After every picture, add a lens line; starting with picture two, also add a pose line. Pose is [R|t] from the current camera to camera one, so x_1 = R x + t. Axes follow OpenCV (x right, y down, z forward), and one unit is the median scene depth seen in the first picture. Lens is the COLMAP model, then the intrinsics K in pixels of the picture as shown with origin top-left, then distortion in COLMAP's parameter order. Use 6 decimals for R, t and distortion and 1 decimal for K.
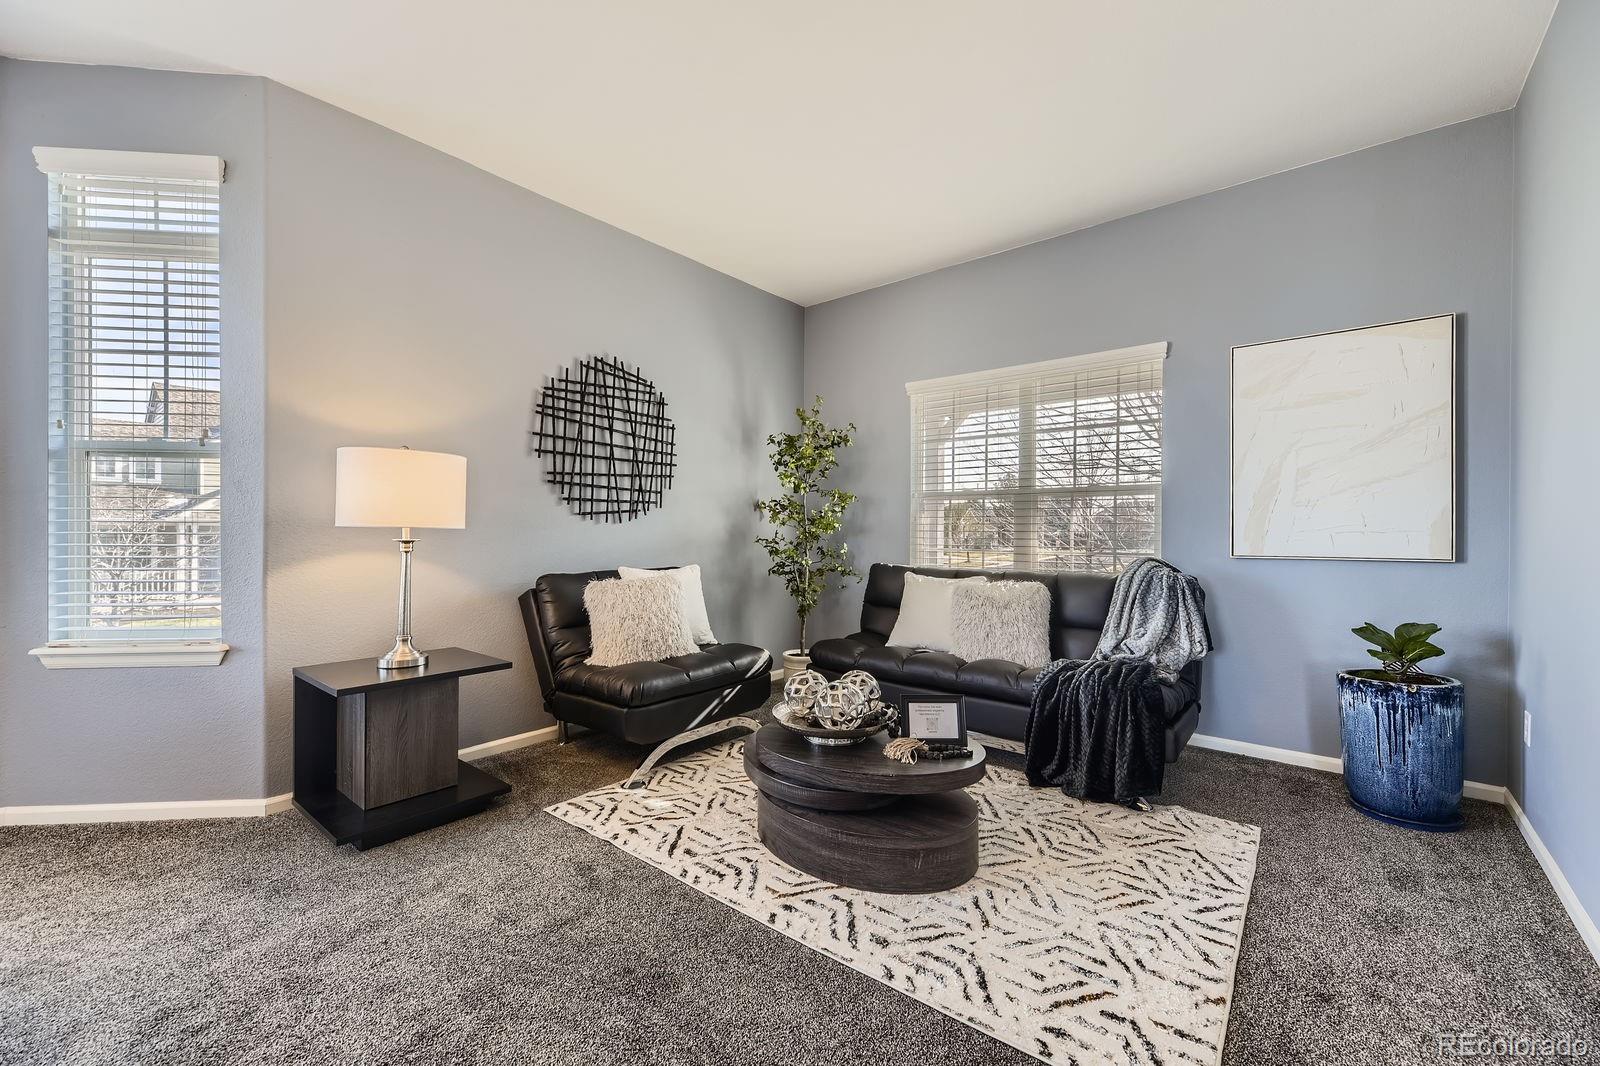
lens RADIAL K [[651.2, 0, 800.0], [0, 651.2, 533.0], [0, 0, 1]] dist [0.000399, 0.000077]
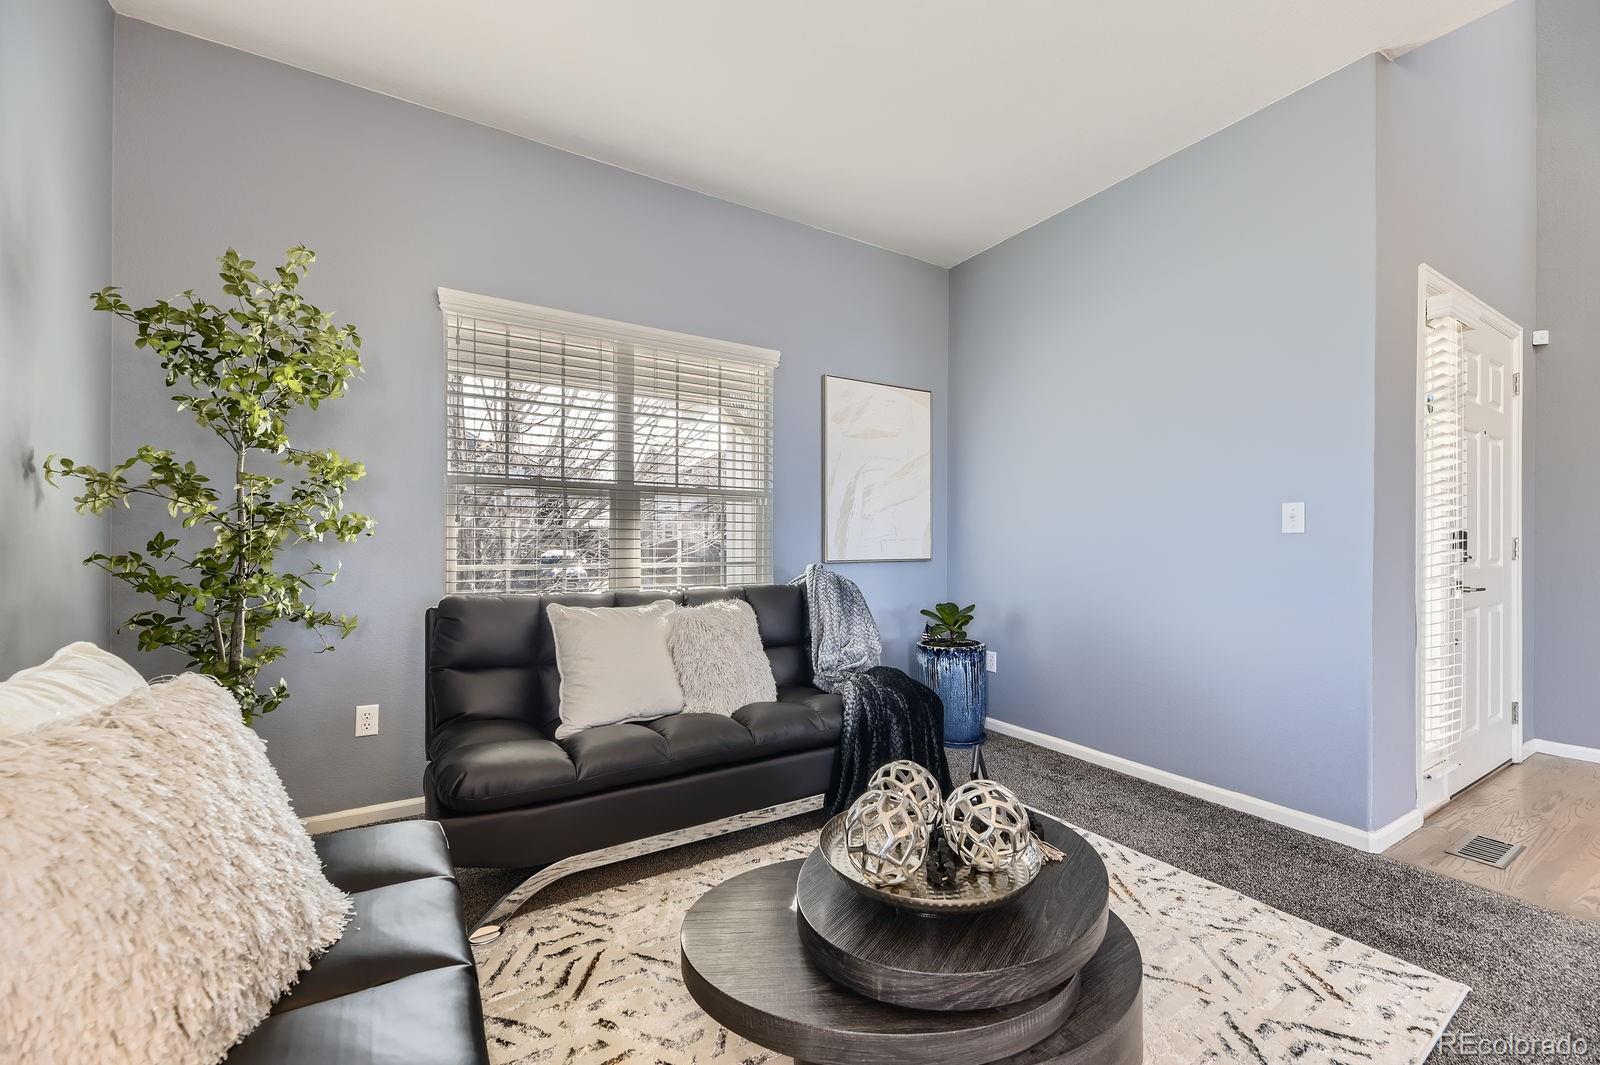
lens RADIAL K [[643.0, 0, 800.0], [0, 643.0, 532.5], [0, 0, 1]] dist [0.000554, -0.000050]
pose [[0.319262, 0.010352, 0.947610, -0.470697], [-0.000149, 0.999941, -0.010874, -0.001781], [-0.947666, 0.003330, 0.319245, 0.808606]]
